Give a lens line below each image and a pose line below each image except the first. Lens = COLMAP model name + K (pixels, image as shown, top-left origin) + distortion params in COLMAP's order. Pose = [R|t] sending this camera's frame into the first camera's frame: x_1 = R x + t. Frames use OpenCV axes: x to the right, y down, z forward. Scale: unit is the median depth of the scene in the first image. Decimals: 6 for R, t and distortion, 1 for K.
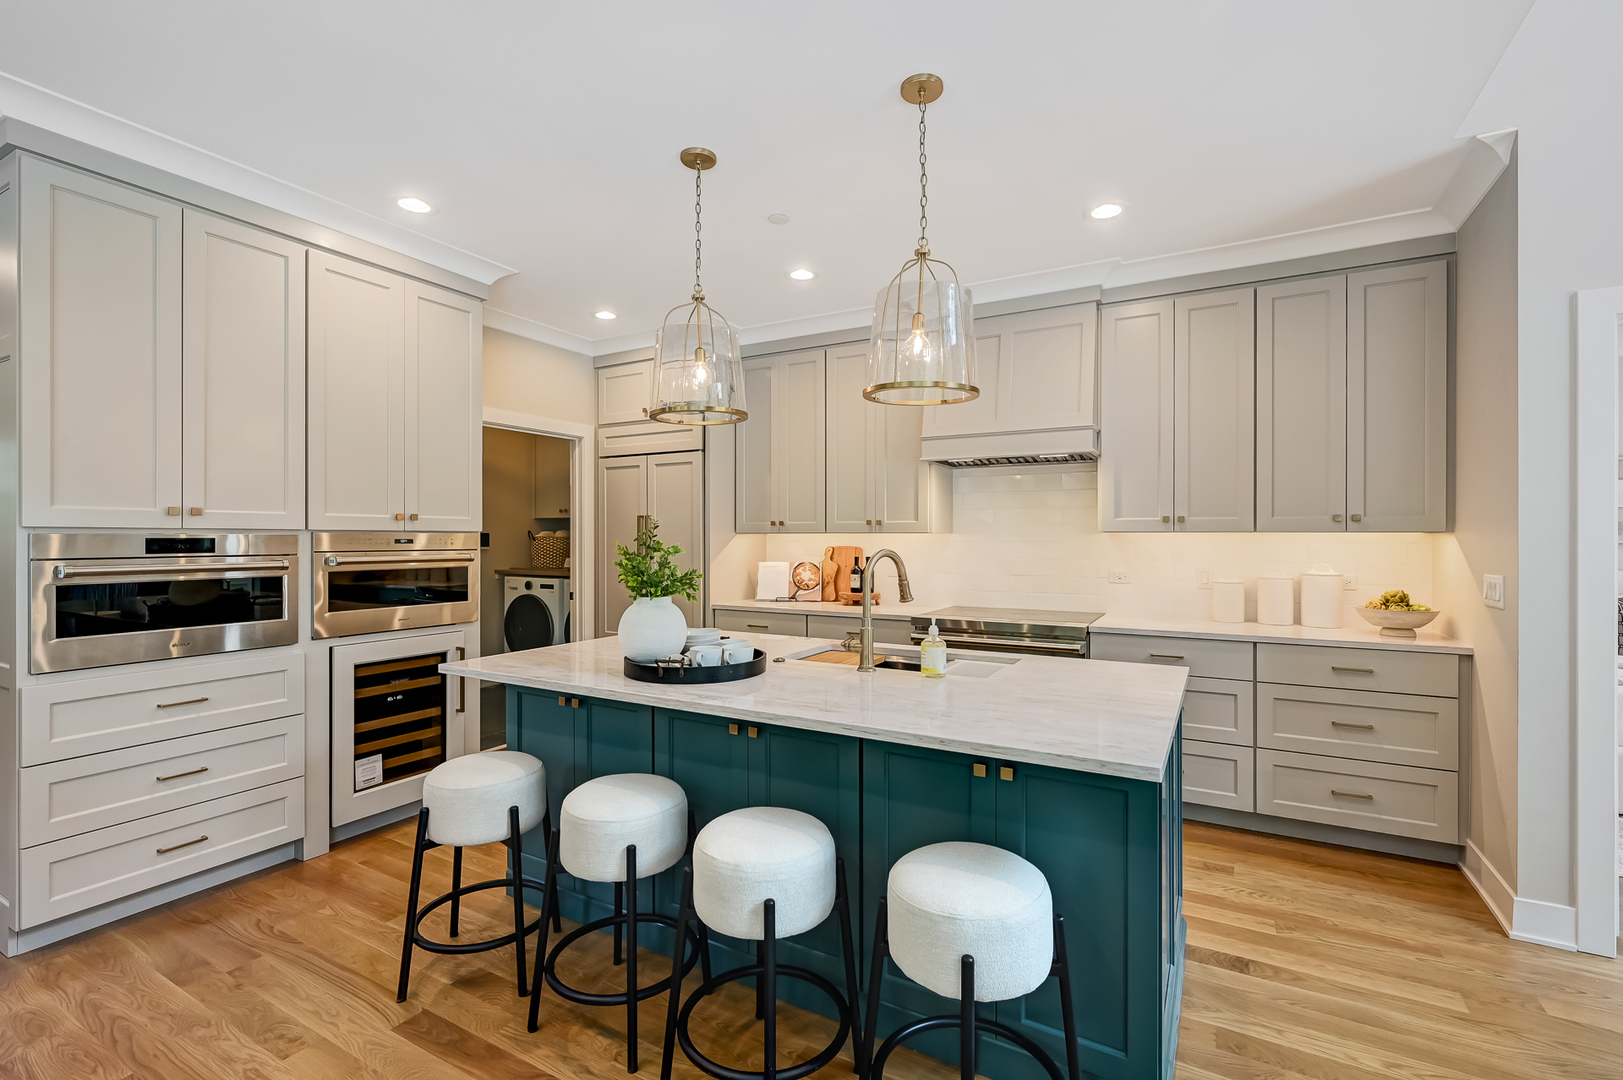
lens RADIAL K [[718.2, 0, 811.5], [0, 718.2, 540.0], [0, 0, 1]] dist [-0.004221, 0.000797]
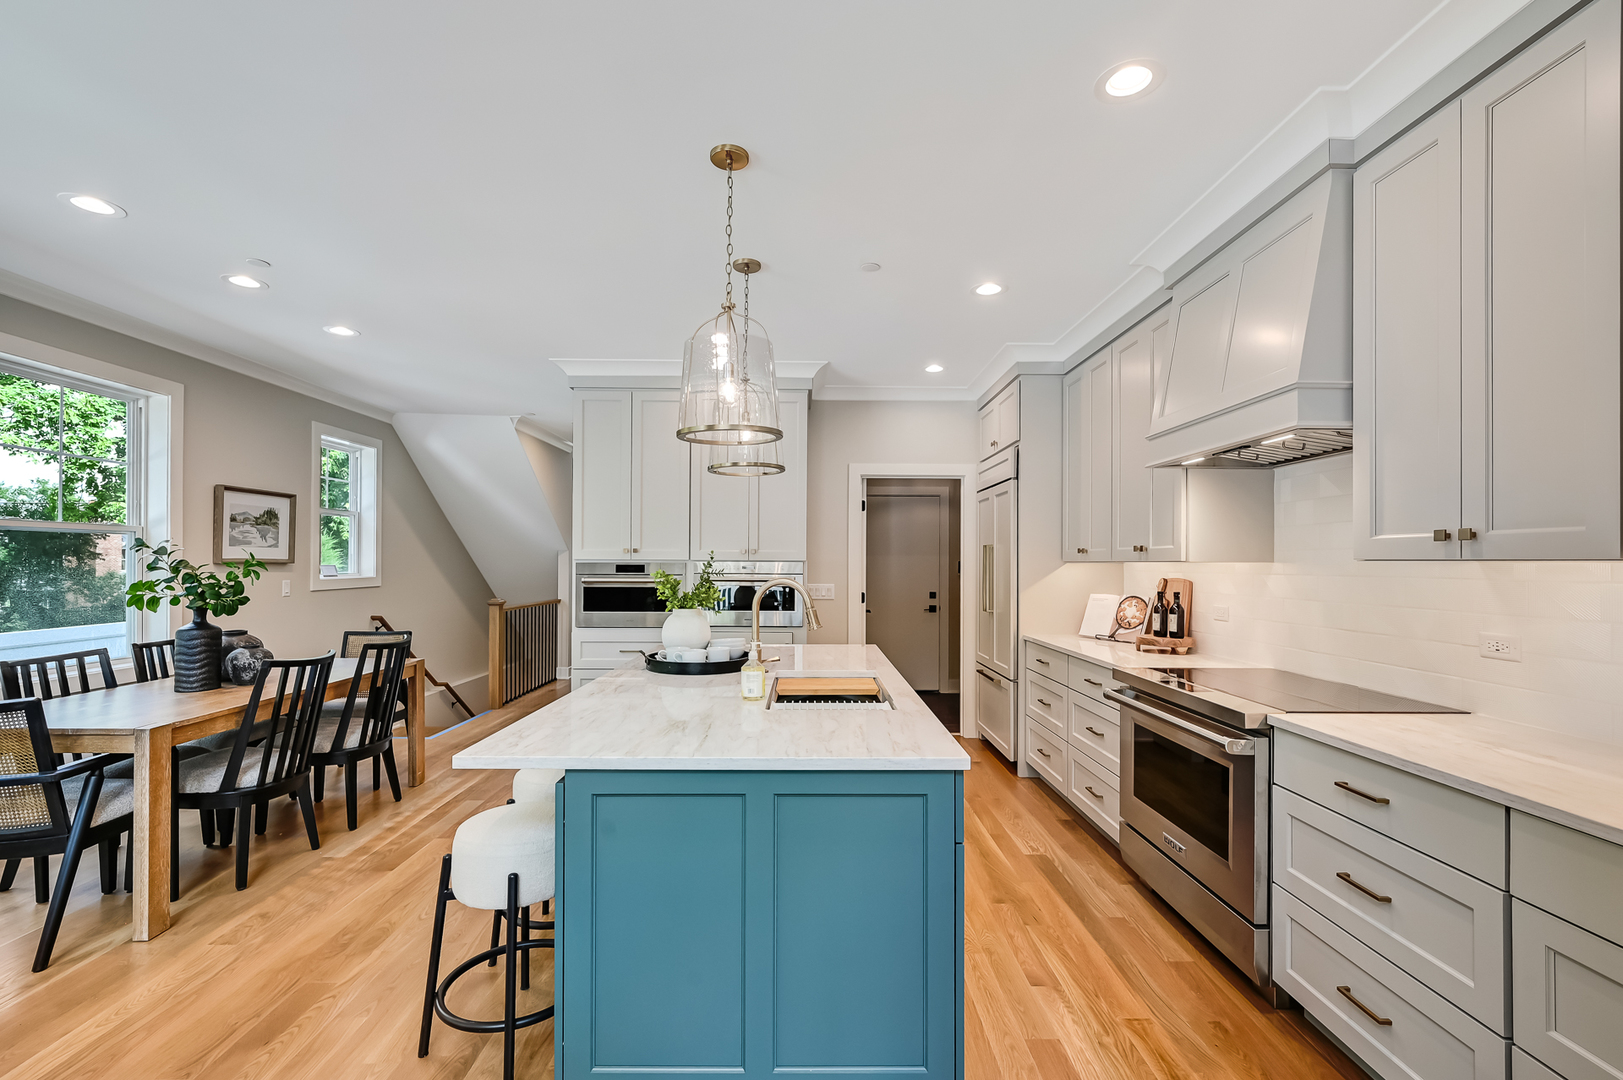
lens RADIAL K [[691.1, 0, 804.1], [0, 691.1, 563.2], [0, 0, 1]] dist [-0.000737, 0.000106]
pose [[0.499645, 0.002807, -0.866226, 0.777615], [-0.007262, 0.999973, -0.000948, -0.006732], [0.866200, 0.006764, 0.499652, 0.400827]]
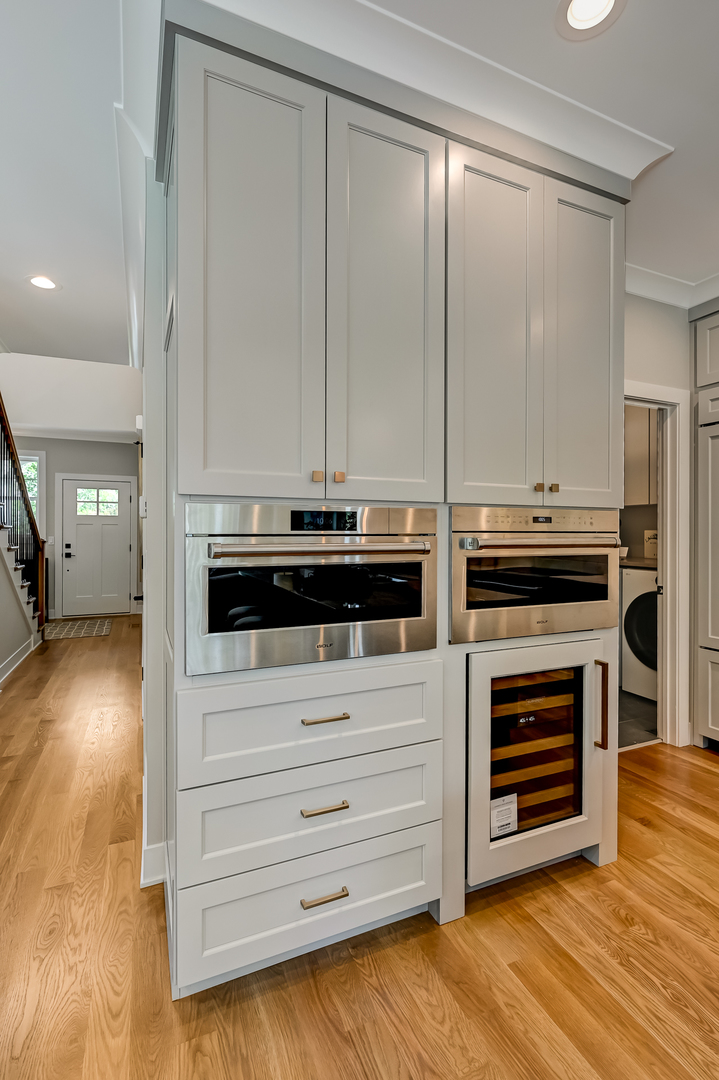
lens RADIAL K [[506.8, 0, 359.0], [0, 506.8, 534.9], [0, 0, 1]] dist [0.001002, 0.000135]
pose [[0.809612, 0.000797, -0.586965, -0.431596], [-0.001580, 0.999998, -0.000821, 0.019906], [0.586964, 0.001592, 0.809612, 0.471742]]
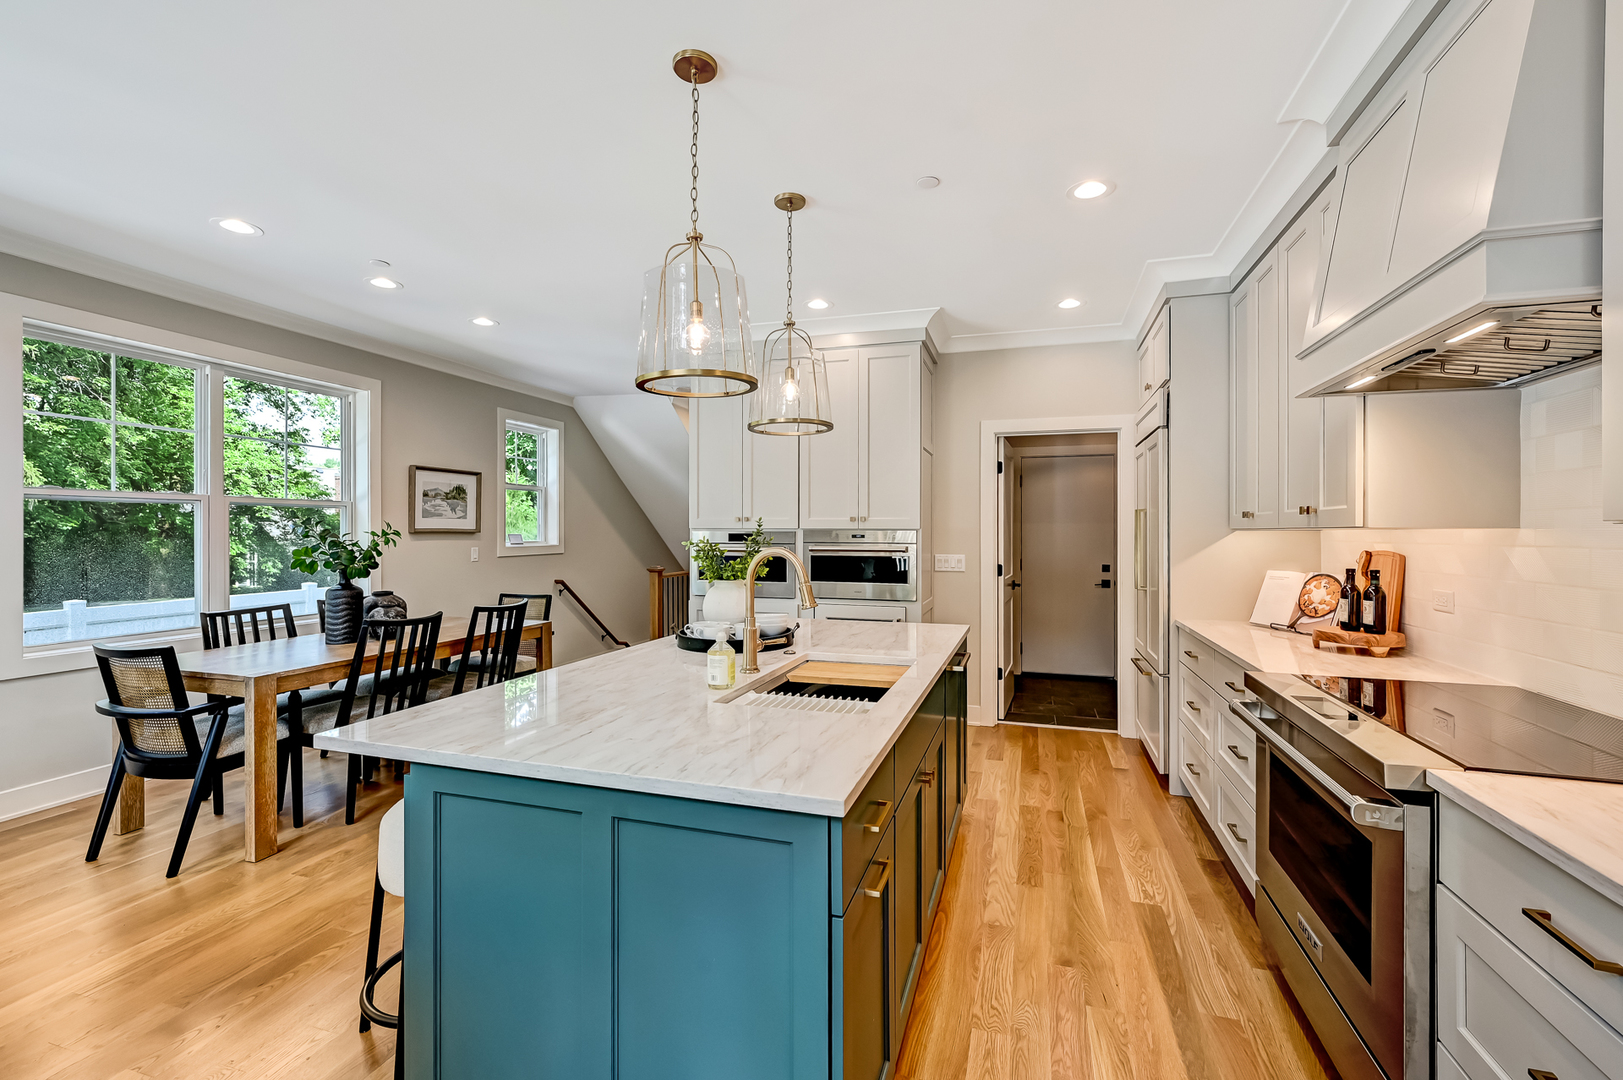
lens RADIAL K [[677.4, 0, 818.0], [0, 677.4, 534.4], [0, 0, 1]] dist [0.000333, 0.000067]
pose [[0.219891, 0.004301, -0.975515, 0.742292], [-0.006094, 0.999977, 0.003036, -0.005691], [0.975505, 0.005277, 0.219912, 0.667176]]
